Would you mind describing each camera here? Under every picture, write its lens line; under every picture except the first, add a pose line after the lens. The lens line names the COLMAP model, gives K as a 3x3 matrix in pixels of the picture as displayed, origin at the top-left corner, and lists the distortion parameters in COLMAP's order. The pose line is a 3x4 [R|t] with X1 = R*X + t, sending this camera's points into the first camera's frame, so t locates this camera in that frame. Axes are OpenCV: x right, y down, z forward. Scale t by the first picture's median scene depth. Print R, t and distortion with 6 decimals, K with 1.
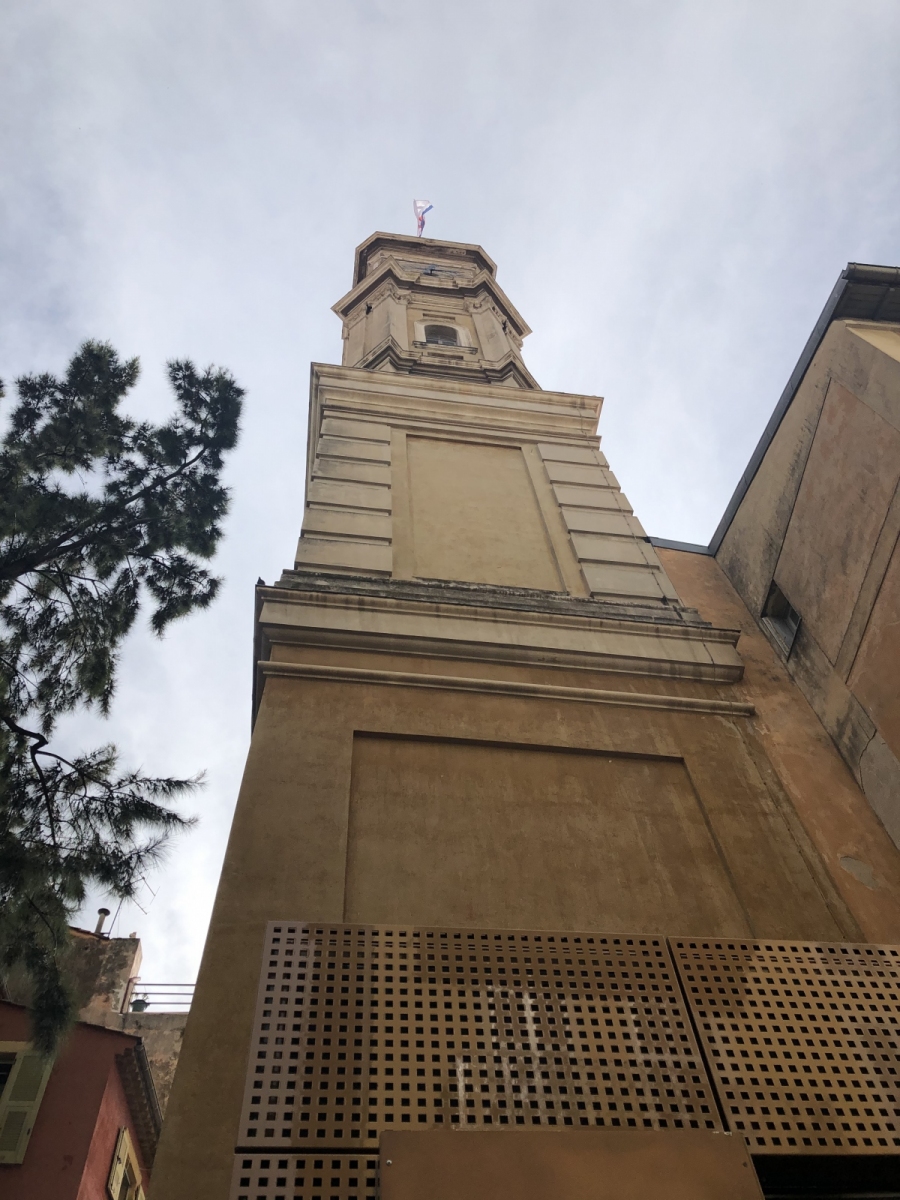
lens RADIAL K [[979.1, 0, 453.2], [0, 979.1, 594.7], [0, 0, 1]] dist [0.040499, -0.034666]
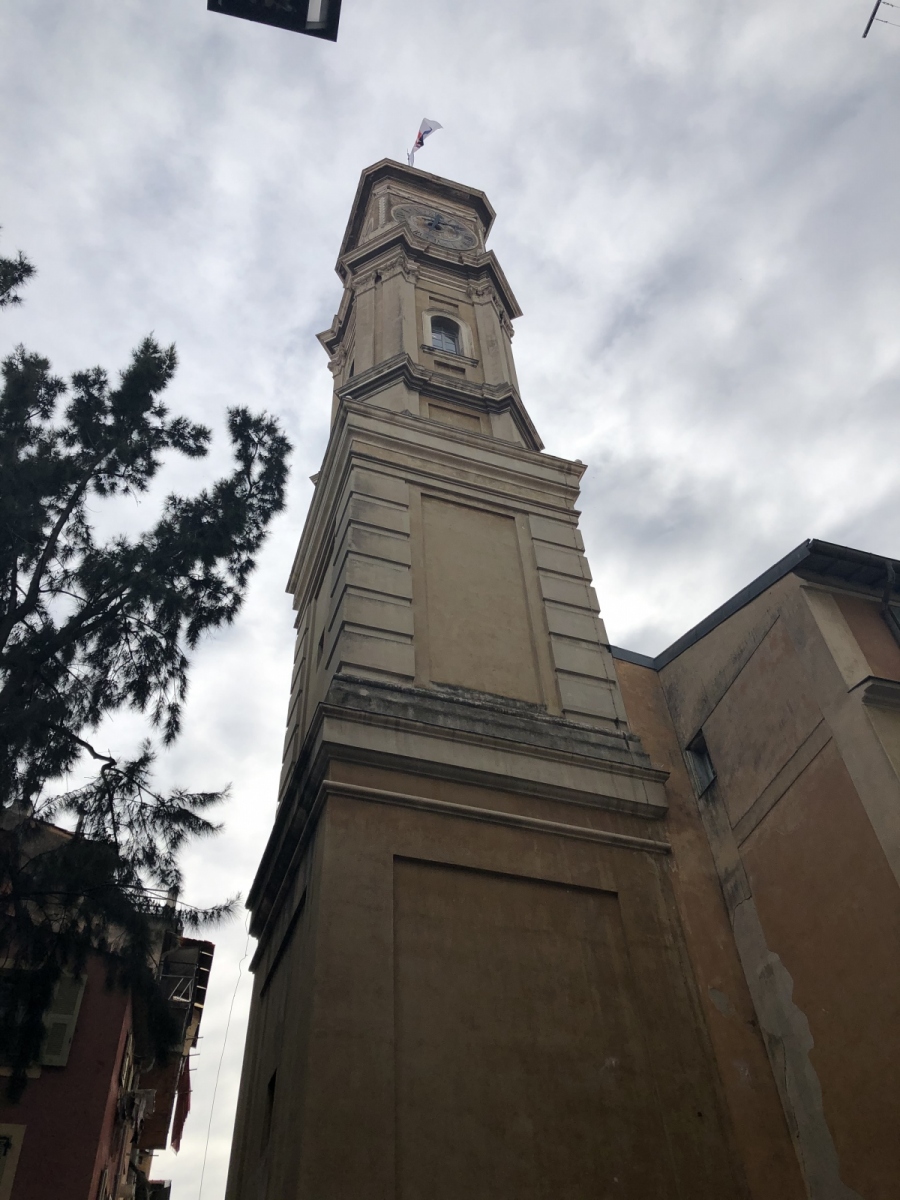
lens RADIAL K [[979.1, 0, 448.4], [0, 979.1, 602.5], [0, 0, 1]] dist [0.040499, -0.034666]
pose [[0.980142, 0.154760, 0.123982, -0.184151], [-0.176408, 0.966058, 0.188714, -0.348181], [-0.090569, -0.206837, 0.974174, -0.200504]]
